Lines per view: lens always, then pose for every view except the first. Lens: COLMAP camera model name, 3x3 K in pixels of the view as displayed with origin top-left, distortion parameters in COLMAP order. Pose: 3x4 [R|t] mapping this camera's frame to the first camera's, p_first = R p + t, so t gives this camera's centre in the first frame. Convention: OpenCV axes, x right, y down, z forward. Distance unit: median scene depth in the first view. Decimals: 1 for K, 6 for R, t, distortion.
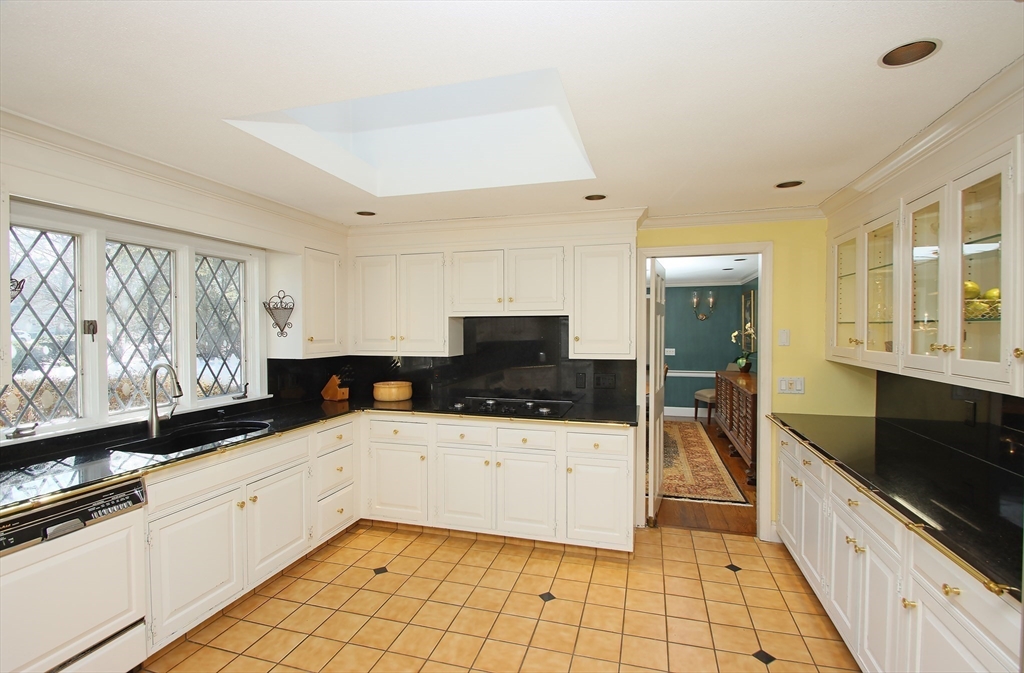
lens RADIAL K [[474.3, 0, 515.8], [0, 474.3, 339.7], [0, 0, 1]] dist [0.019006, -0.020071]
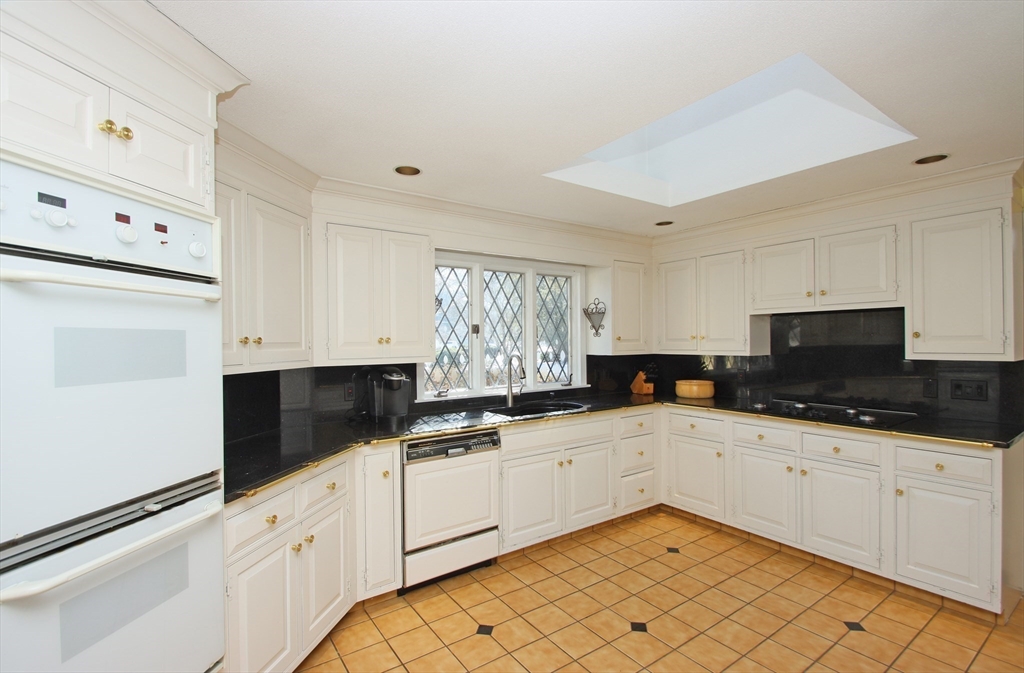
lens RADIAL K [[474.3, 0, 515.8], [0, 474.3, 339.7], [0, 0, 1]] dist [0.019006, -0.020071]
pose [[0.779270, -0.006421, -0.626655, 0.112937], [-0.004853, 0.999856, -0.016281, 0.024740], [0.626669, 0.015729, 0.779127, -0.070560]]
